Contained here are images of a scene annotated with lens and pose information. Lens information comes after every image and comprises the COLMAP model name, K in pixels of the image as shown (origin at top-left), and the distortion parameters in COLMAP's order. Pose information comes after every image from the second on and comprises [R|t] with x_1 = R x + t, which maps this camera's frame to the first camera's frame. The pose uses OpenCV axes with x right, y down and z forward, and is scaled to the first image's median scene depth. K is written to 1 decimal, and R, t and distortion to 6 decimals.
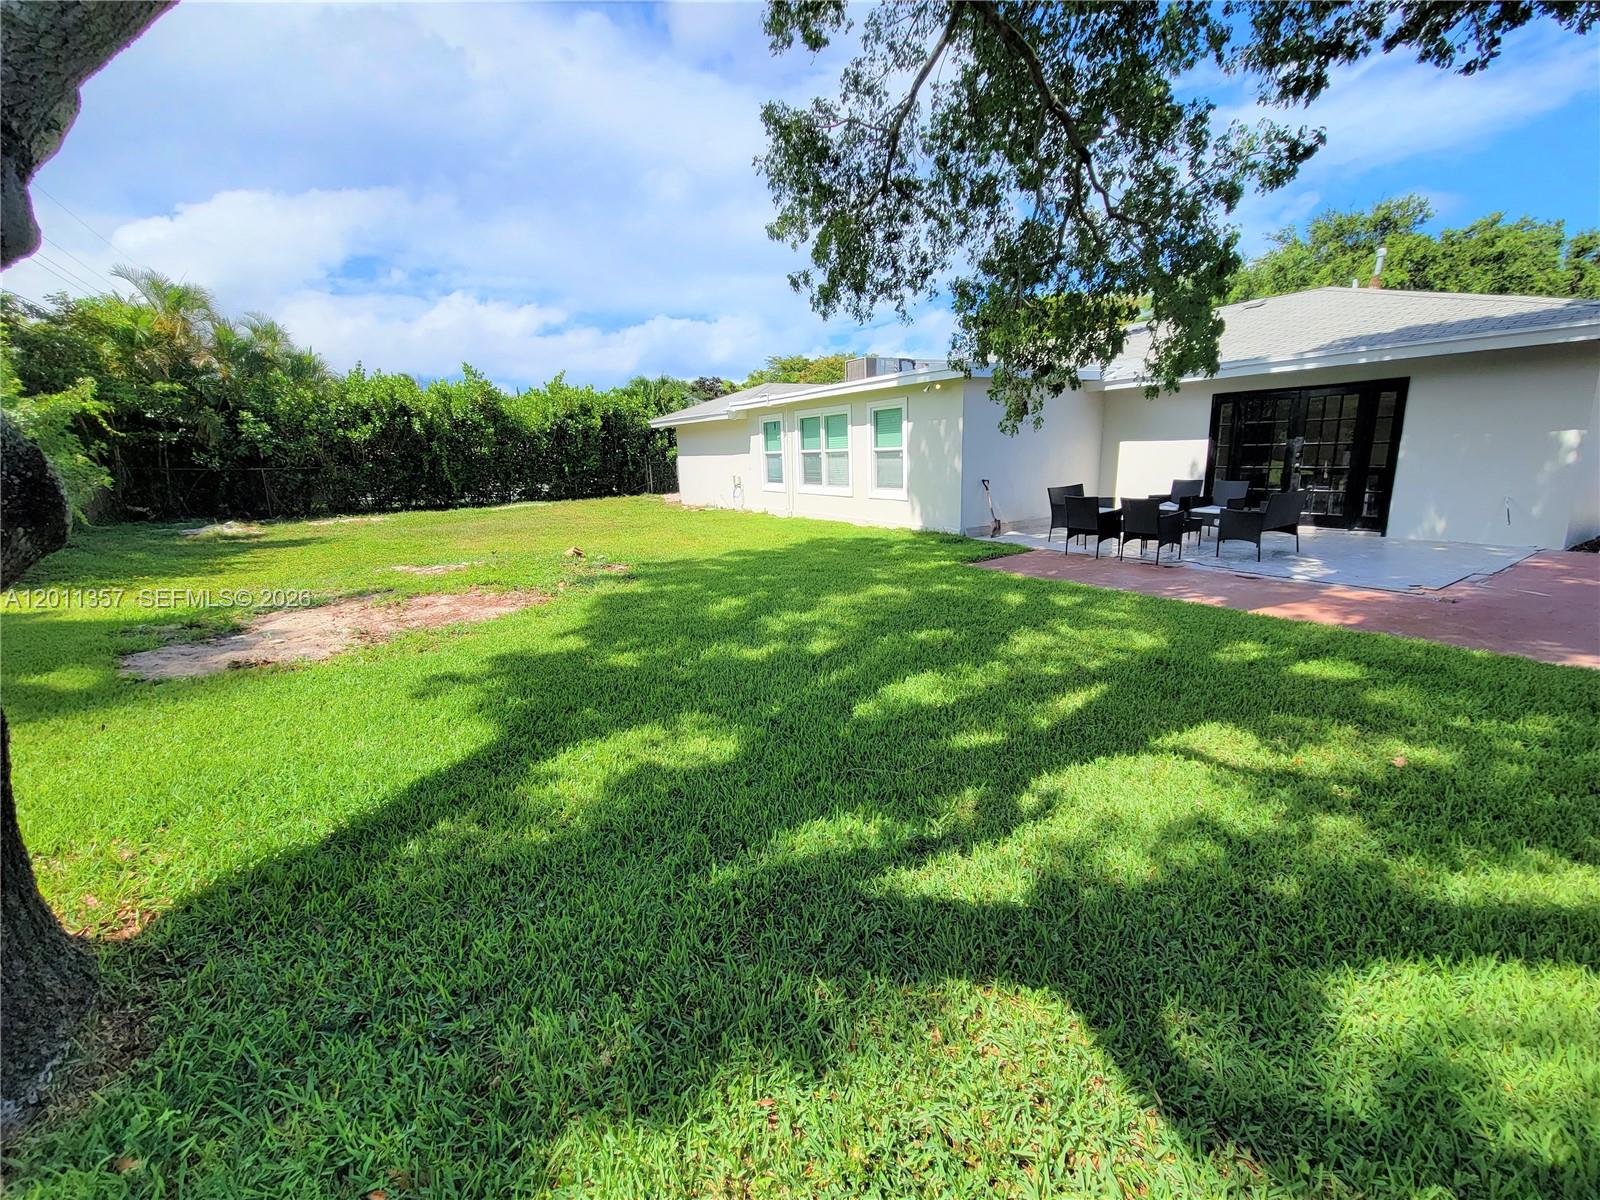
lens RADIAL K [[644.7, 0, 798.5], [0, 644.7, 592.0], [0, 0, 1]] dist [0.005645, -0.005173]
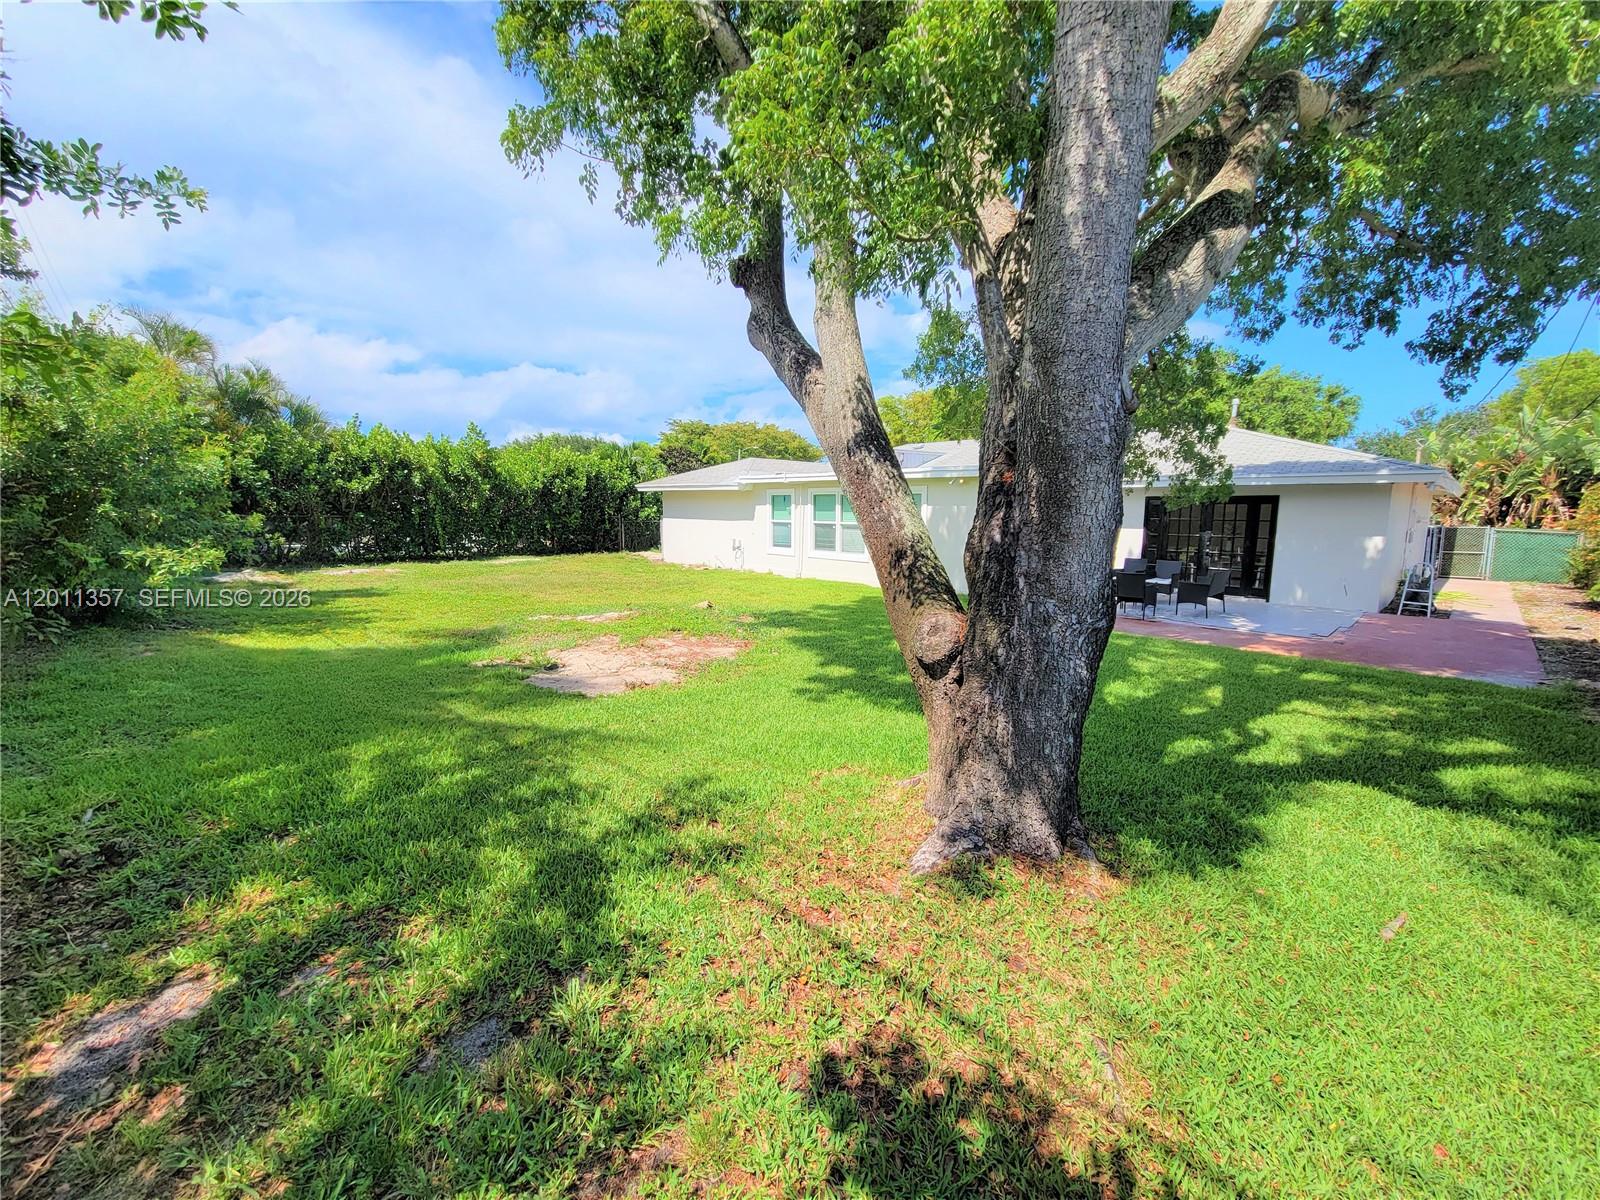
lens RADIAL K [[644.7, 0, 798.5], [0, 644.7, 592.0], [0, 0, 1]] dist [0.005645, -0.005173]
pose [[0.979057, 0.017979, 0.202791, -0.683623], [0.000217, 0.996000, -0.089351, 0.033851], [-0.203586, 0.087523, 0.975137, -0.328143]]
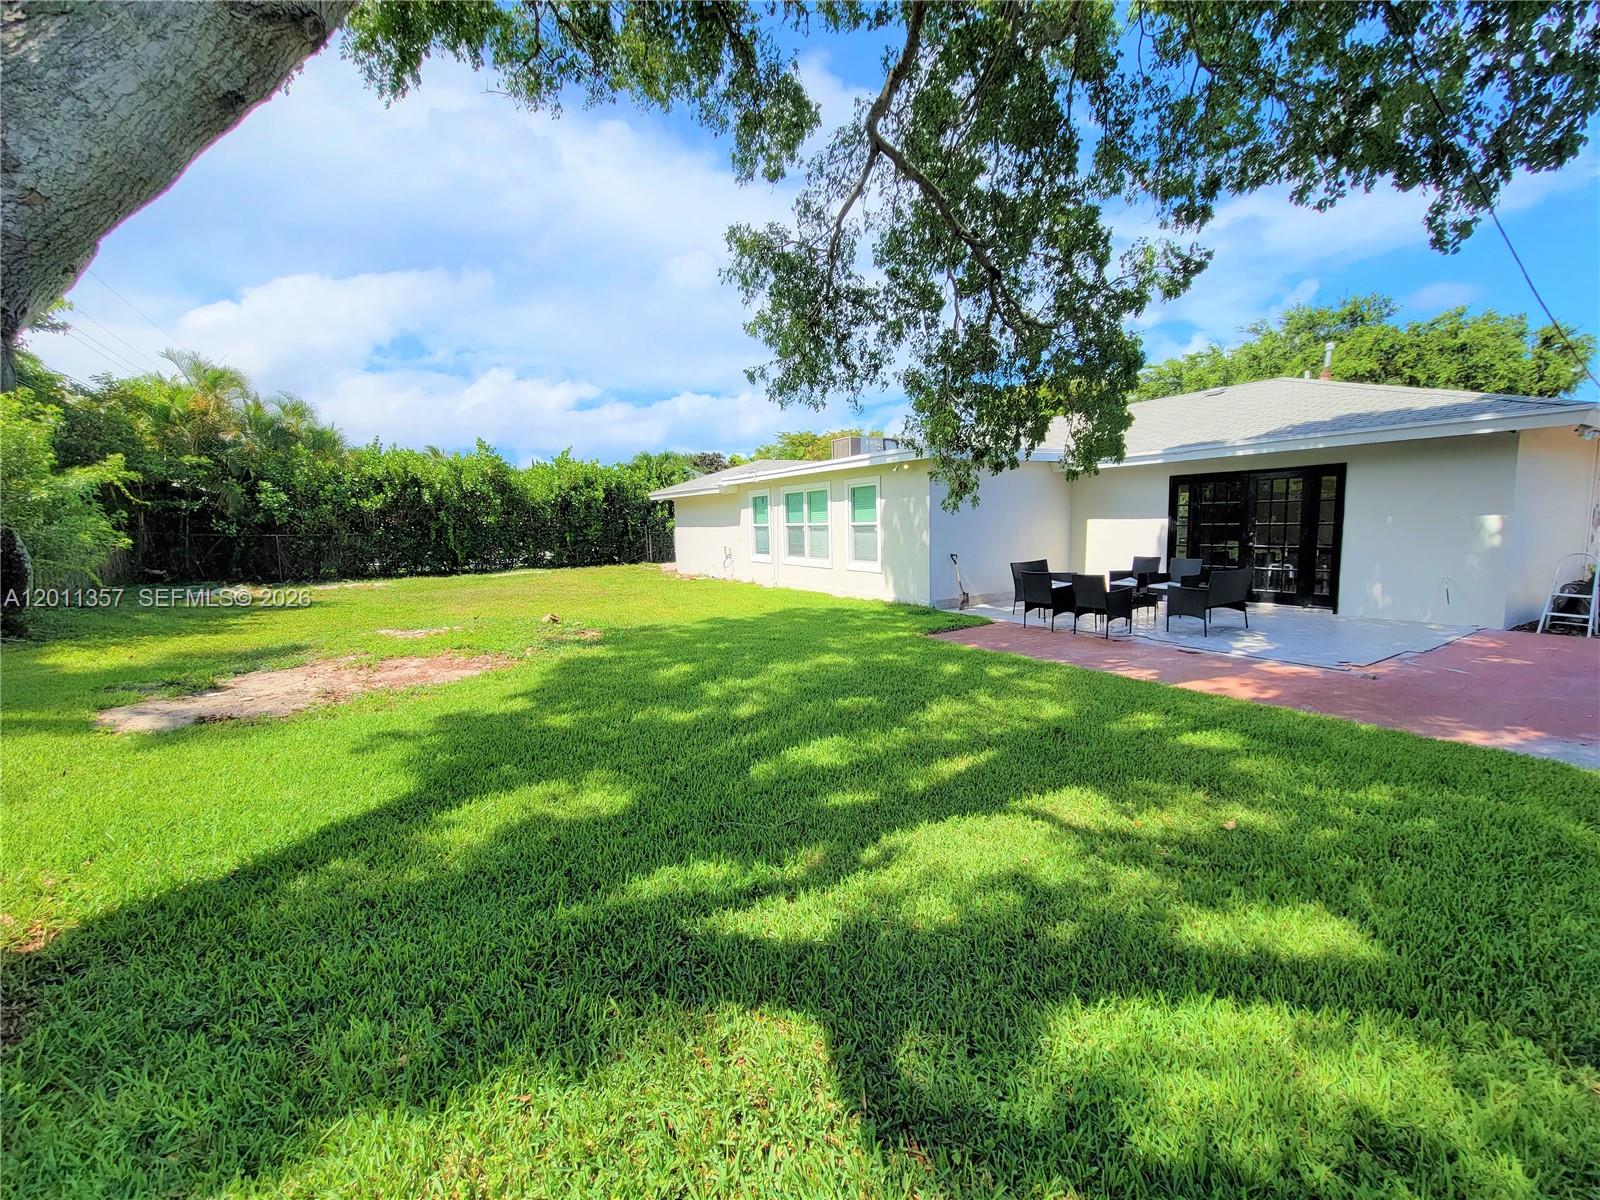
lens RADIAL K [[644.7, 0, 798.5], [0, 644.7, 592.0], [0, 0, 1]] dist [0.005645, -0.005173]
pose [[0.999761, 0.012389, -0.018039, 0.118163], [-0.014231, 0.994285, -0.105807, 0.000535], [0.016625, 0.106039, 0.994223, -0.063458]]
